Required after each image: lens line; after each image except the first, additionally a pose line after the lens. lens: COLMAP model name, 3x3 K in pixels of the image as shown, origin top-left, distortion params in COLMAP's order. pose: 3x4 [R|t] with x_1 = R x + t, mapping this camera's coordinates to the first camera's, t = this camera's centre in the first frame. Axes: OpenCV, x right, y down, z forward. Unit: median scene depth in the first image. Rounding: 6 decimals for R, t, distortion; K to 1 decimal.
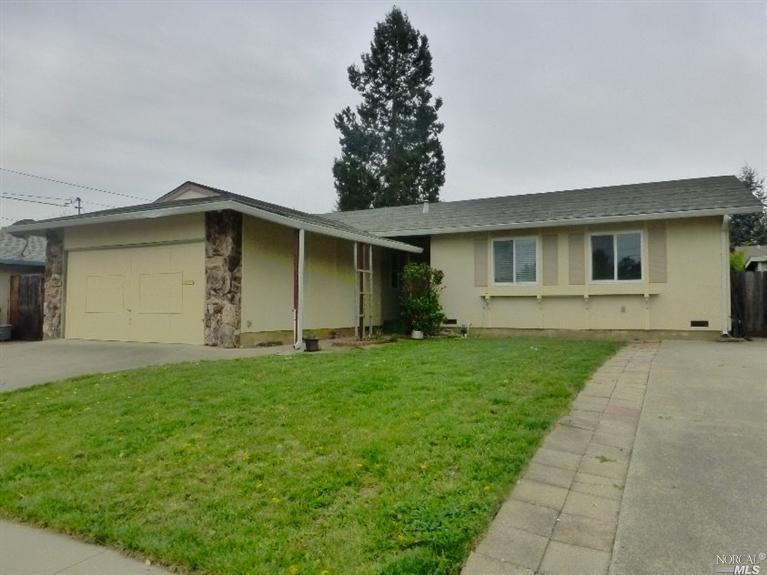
lens RADIAL K [[556.8, 0, 383.5], [0, 556.8, 287.5], [0, 0, 1]] dist [-0.017847, 0.003897]
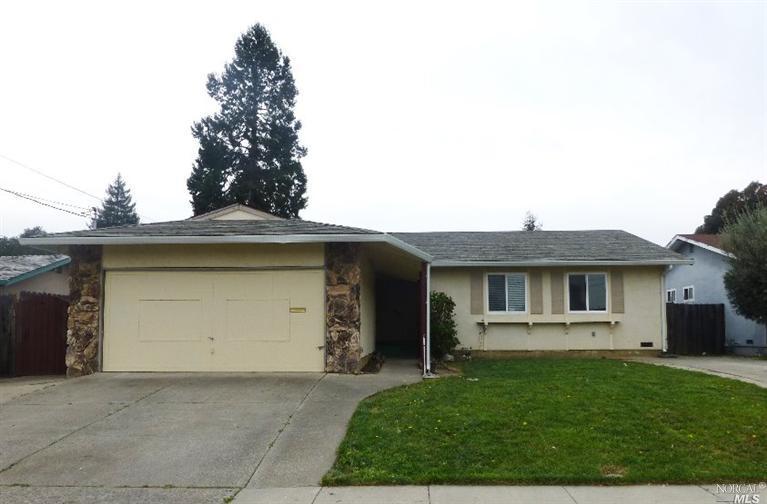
lens RADIAL K [[586.8, 0, 382.6], [0, 586.8, 286.1], [0, 0, 1]] dist [-0.002689, -0.000525]
pose [[0.903427, 0.028558, 0.427791, -0.564646], [-0.011464, 0.999031, -0.042482, -0.007041], [-0.428590, 0.033475, 0.902879, -0.005458]]
